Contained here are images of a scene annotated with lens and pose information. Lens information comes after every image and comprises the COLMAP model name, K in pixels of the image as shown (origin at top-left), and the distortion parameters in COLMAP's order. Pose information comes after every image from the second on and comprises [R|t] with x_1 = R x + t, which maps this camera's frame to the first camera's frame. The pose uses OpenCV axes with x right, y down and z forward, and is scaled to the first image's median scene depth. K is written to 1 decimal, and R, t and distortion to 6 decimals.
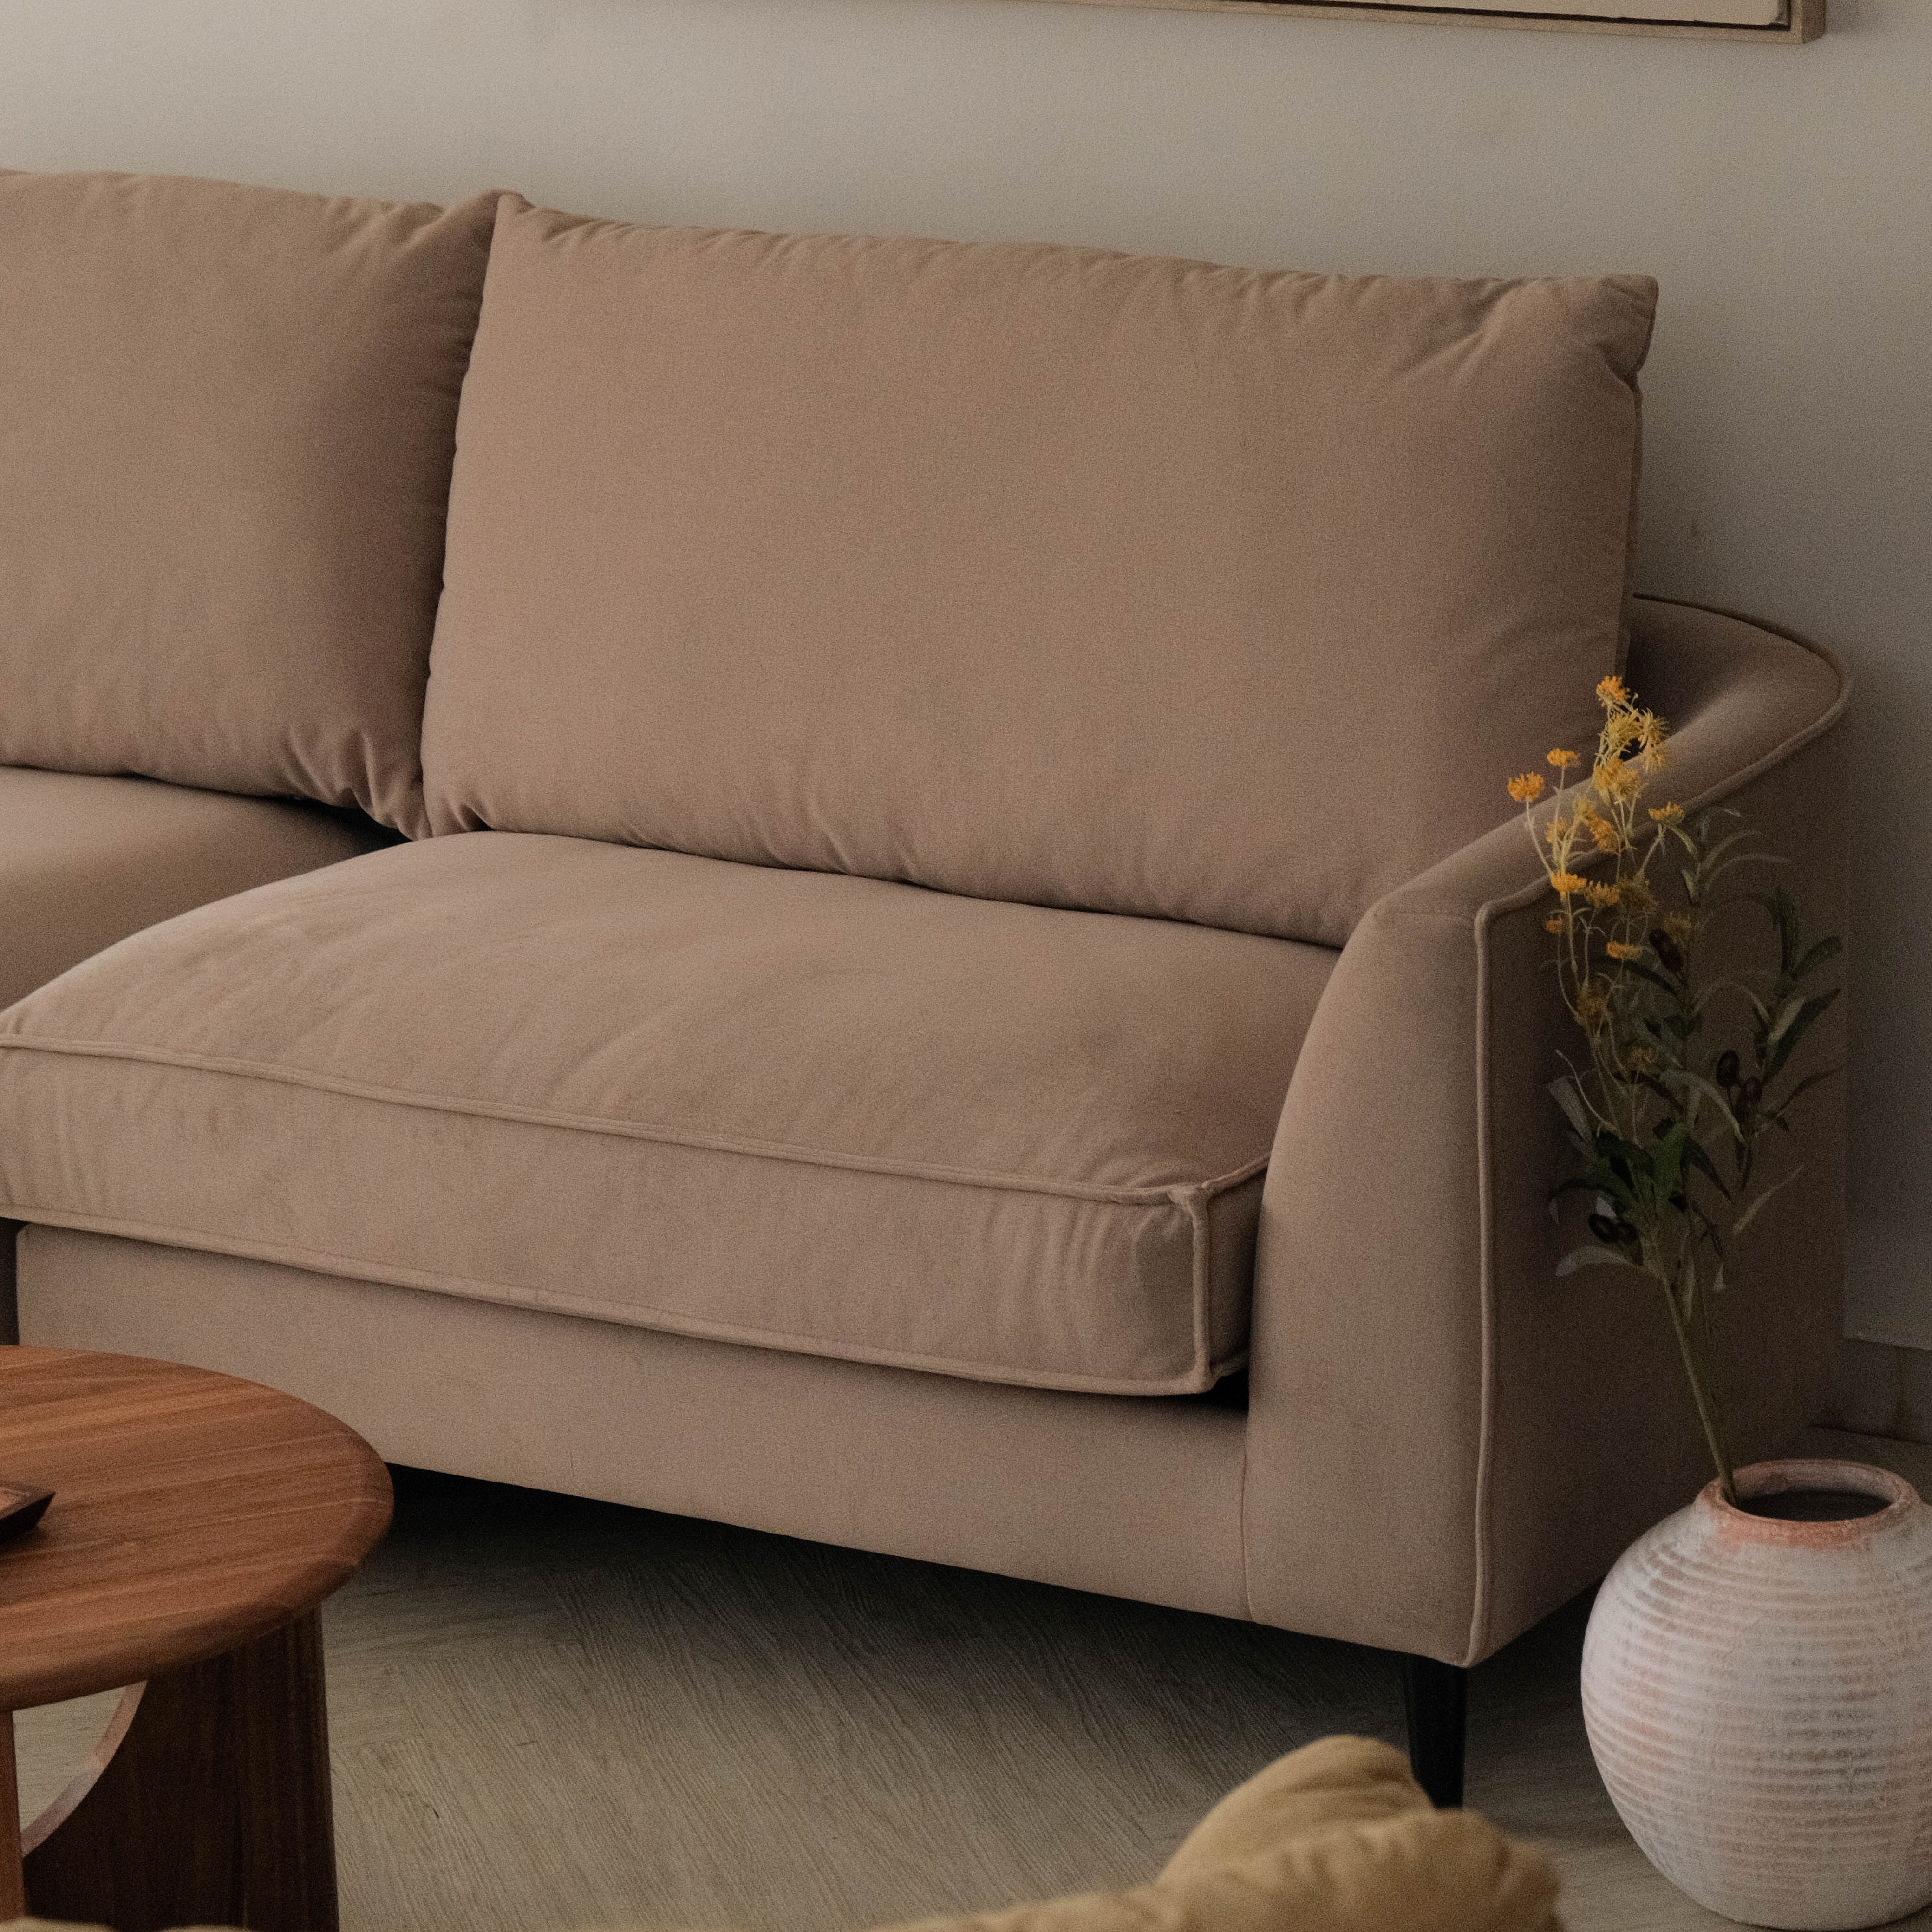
lens RADIAL K [[7482.6, 0, 966.0], [0, 7482.6, 966.0], [0, 0, 1]] dist [-0.187476, 5.014477]
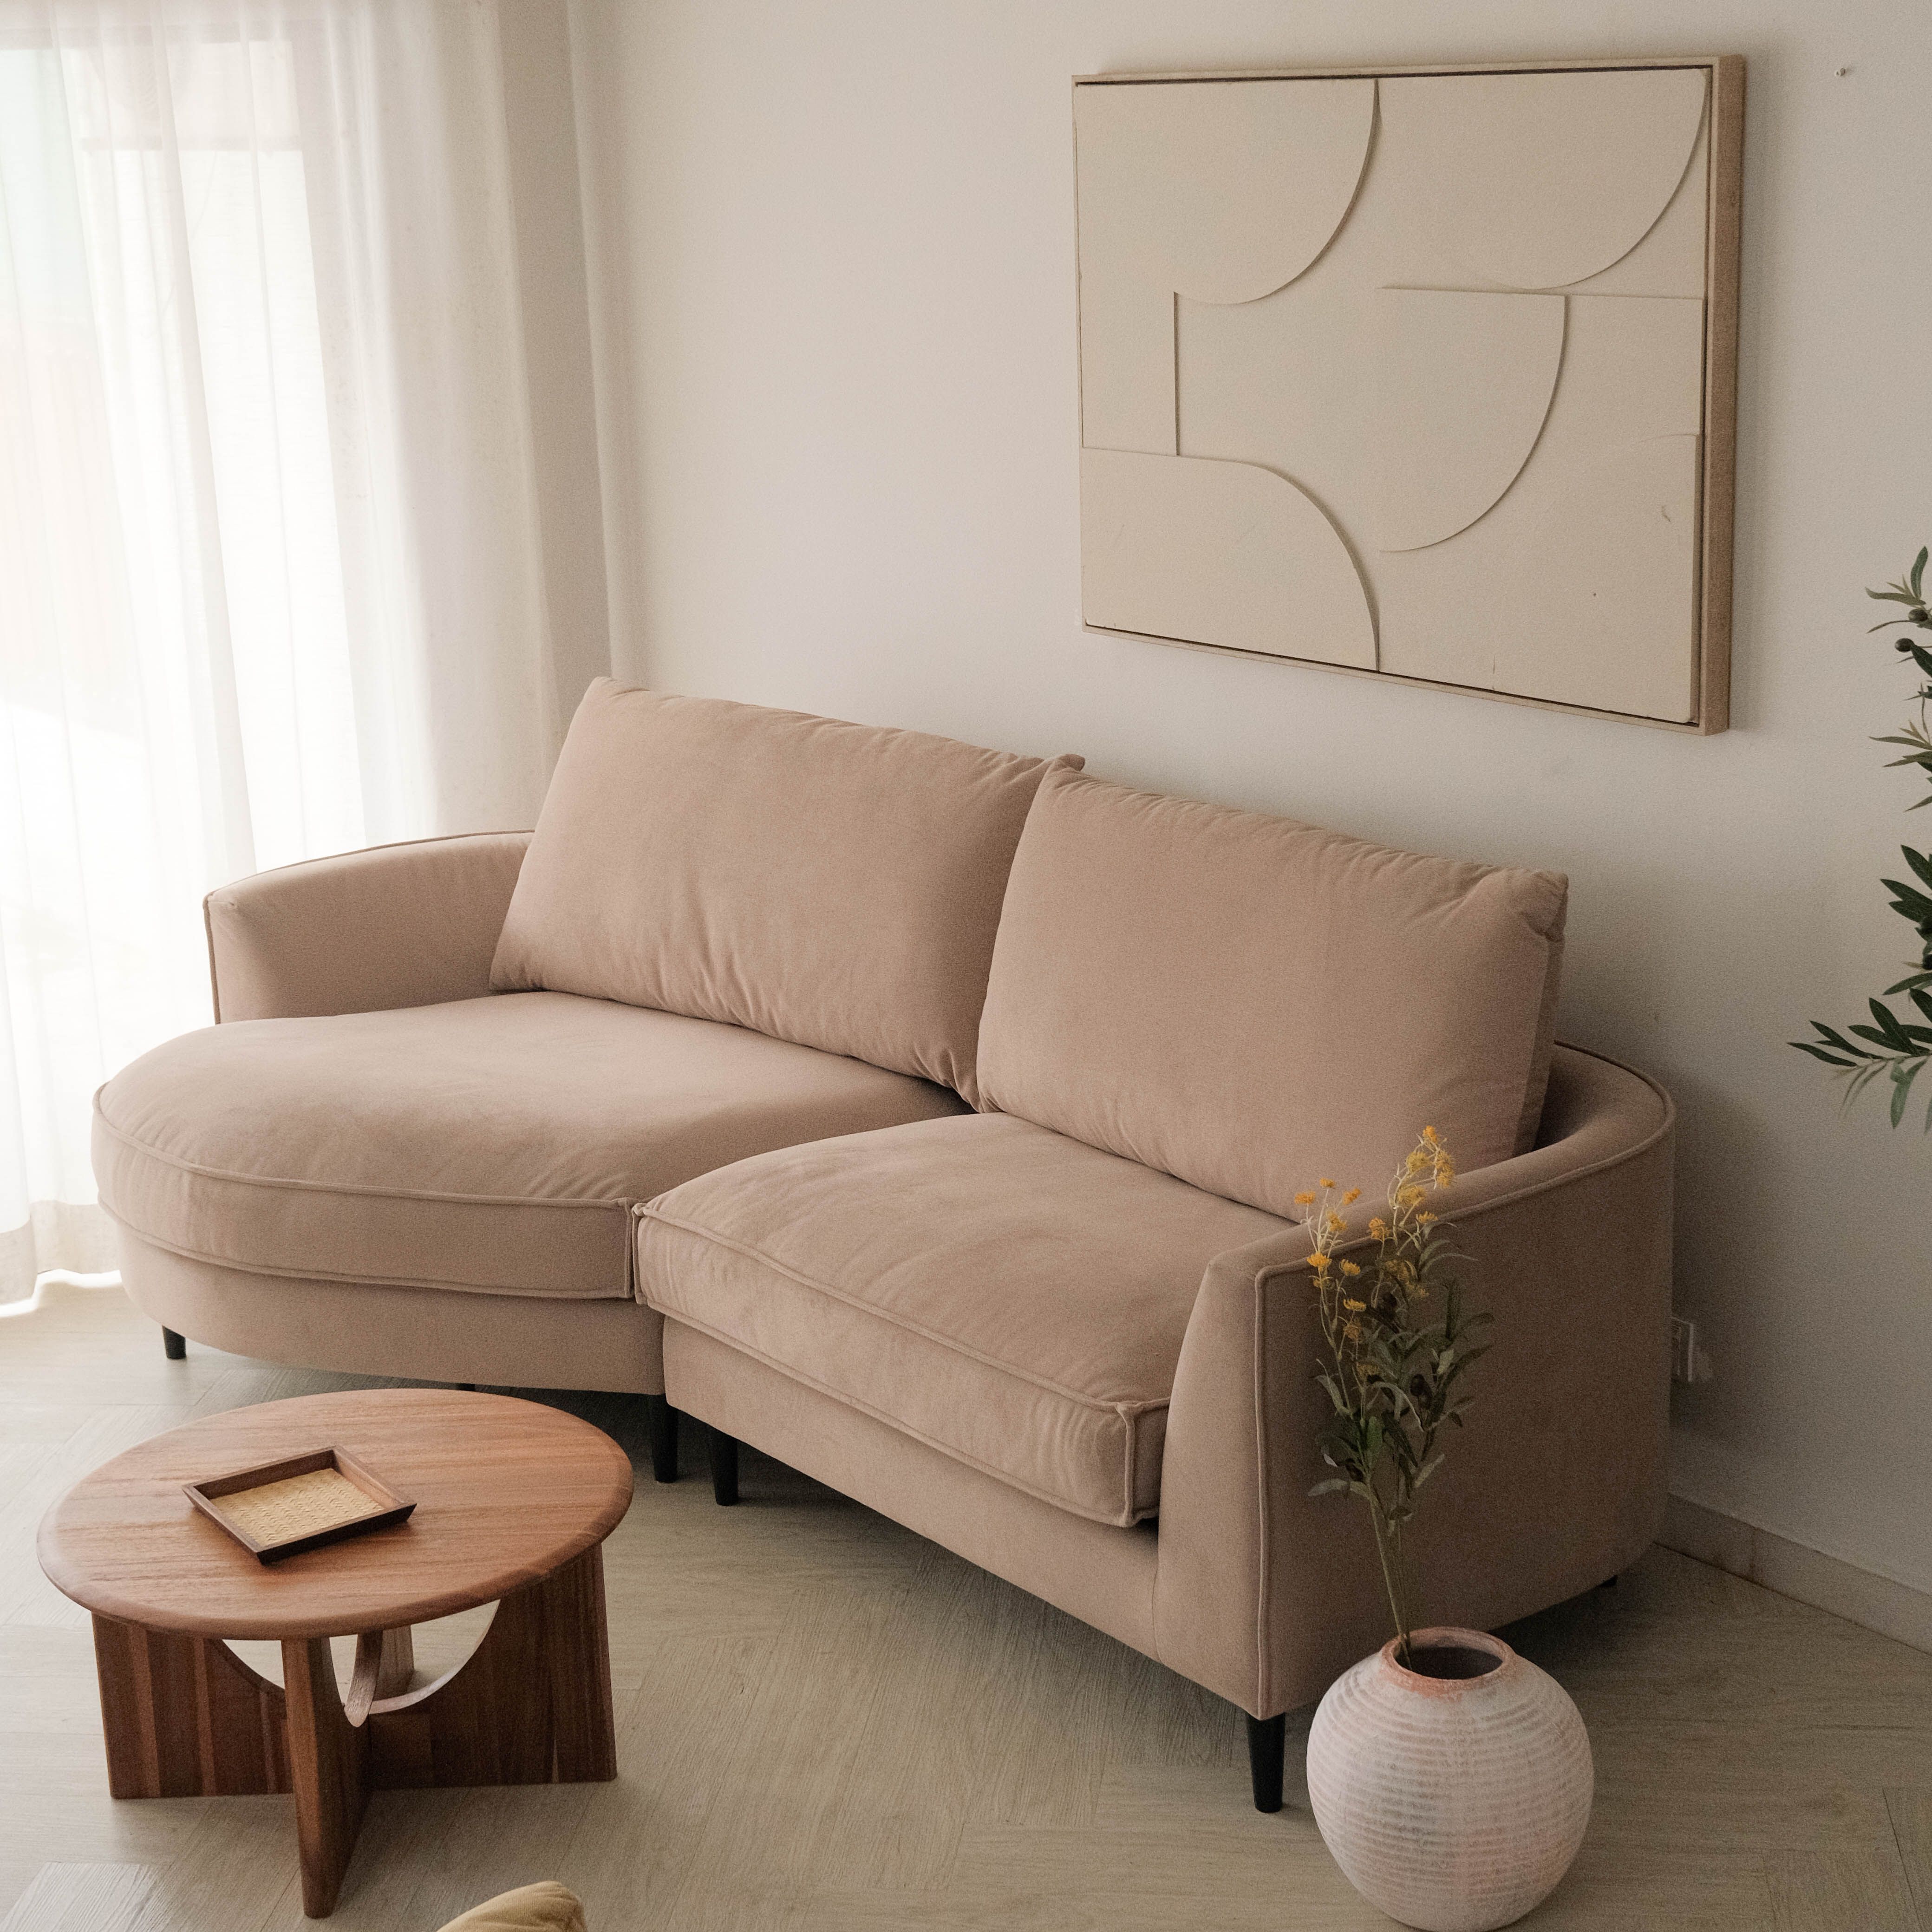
lens RADIAL K [[3537.6, 0, 958.7], [0, 3537.6, 926.0], [0, 0, 1]] dist [0.032814, 0.409397]
pose [[0.919122, 0.089175, -0.383748, 0.287139], [-0.093450, 0.995596, 0.007531, -0.079086], [0.382730, 0.028939, 0.923407, 0.244928]]
